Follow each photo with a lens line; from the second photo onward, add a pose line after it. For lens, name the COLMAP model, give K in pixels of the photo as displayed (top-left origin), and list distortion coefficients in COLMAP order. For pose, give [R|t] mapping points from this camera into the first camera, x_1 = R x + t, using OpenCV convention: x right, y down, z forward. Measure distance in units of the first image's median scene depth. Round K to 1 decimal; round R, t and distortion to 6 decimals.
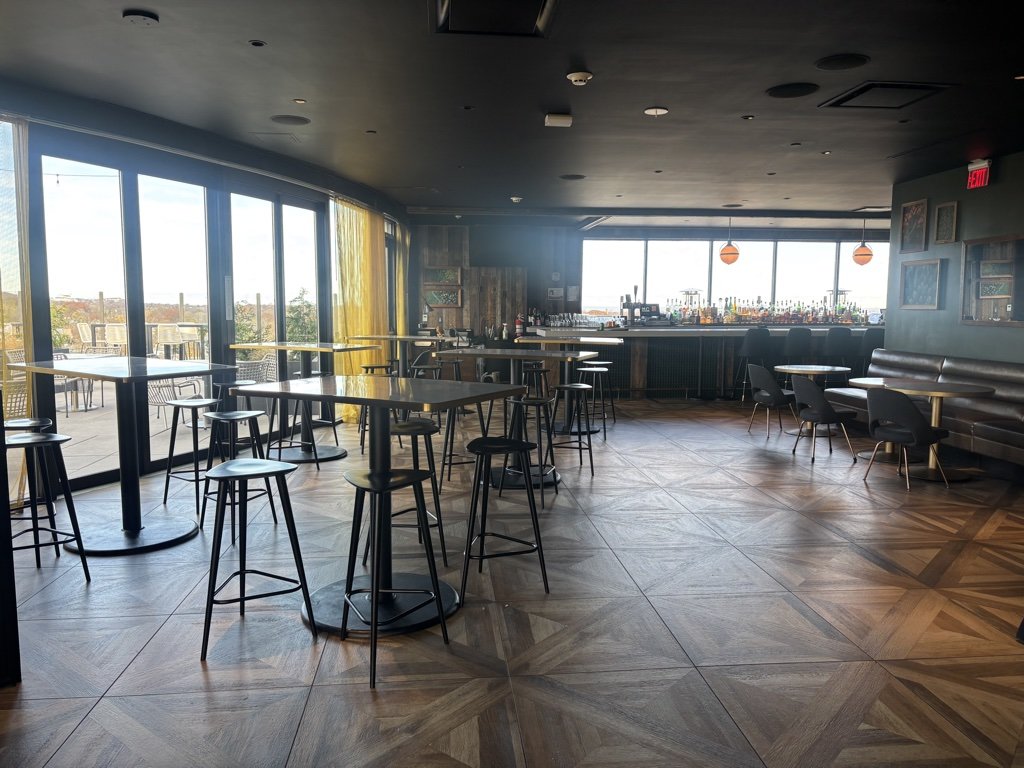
lens RADIAL K [[772.6, 0, 520.1], [0, 772.6, 392.6], [0, 0, 1]] dist [0.060213, -0.059277]
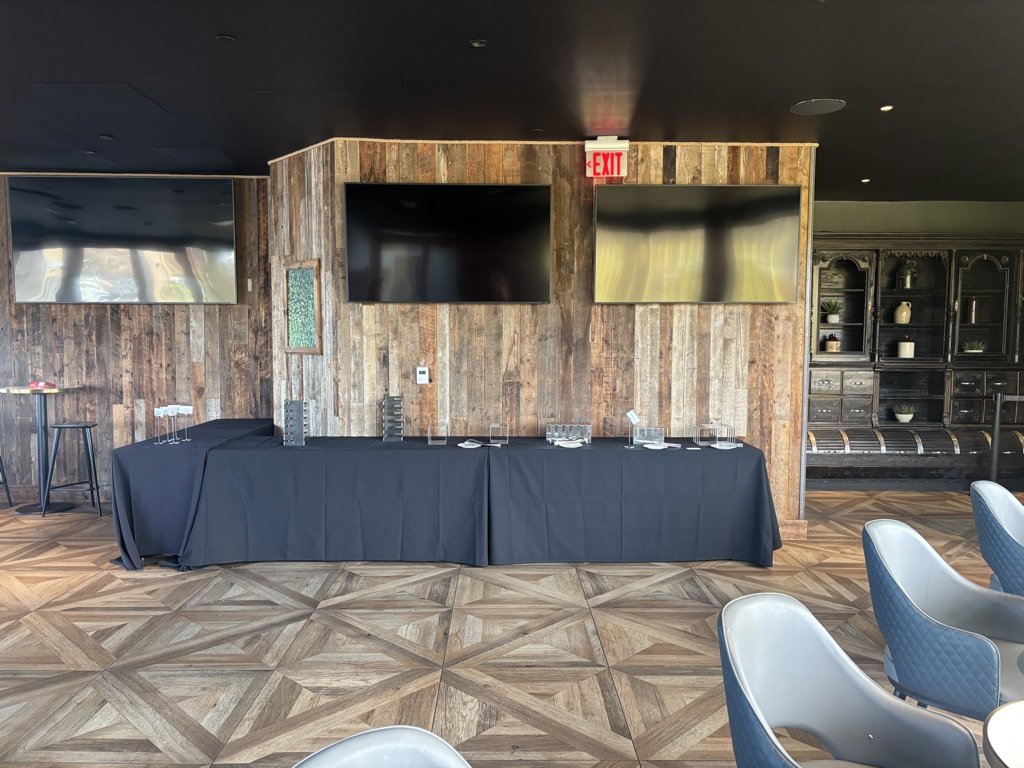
lens RADIAL K [[772.6, 0, 515.9], [0, 772.6, 390.2], [0, 0, 1]] dist [0.060213, -0.059277]
pose [[0.096729, -0.072126, 0.992694, -0.170383], [0.108076, 0.992235, 0.061562, -0.004021], [-0.989426, 0.101332, 0.103773, 0.006218]]
